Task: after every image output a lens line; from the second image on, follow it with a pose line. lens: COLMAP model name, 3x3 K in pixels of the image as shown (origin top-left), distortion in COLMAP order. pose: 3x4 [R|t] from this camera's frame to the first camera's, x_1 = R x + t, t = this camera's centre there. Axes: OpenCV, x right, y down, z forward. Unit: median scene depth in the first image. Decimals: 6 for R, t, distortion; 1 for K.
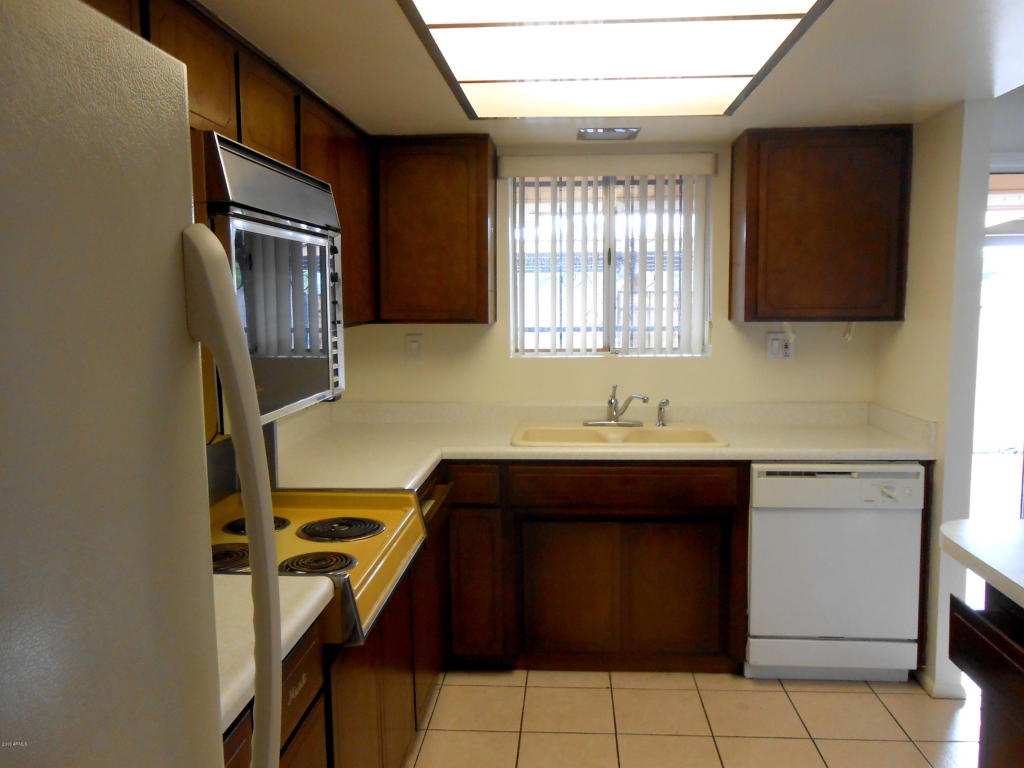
lens RADIAL K [[800.4, 0, 512.0], [0, 800.4, 384.0], [0, 0, 1]] dist [0.065284, -0.001878]
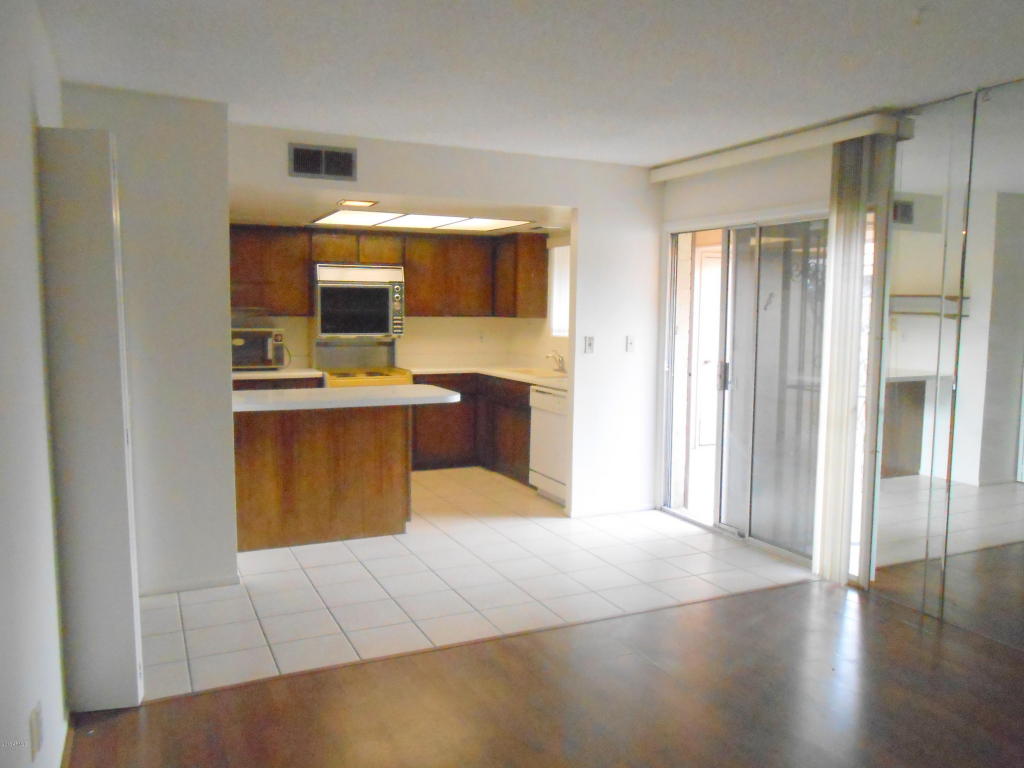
lens RADIAL K [[800.4, 0, 512.0], [0, 800.4, 384.0], [0, 0, 1]] dist [0.065284, -0.001878]
pose [[0.493071, 0.096265, -0.864647, 2.009447], [-0.102305, 0.993379, 0.052257, -0.006650], [0.863953, 0.062692, 0.499655, -0.065769]]
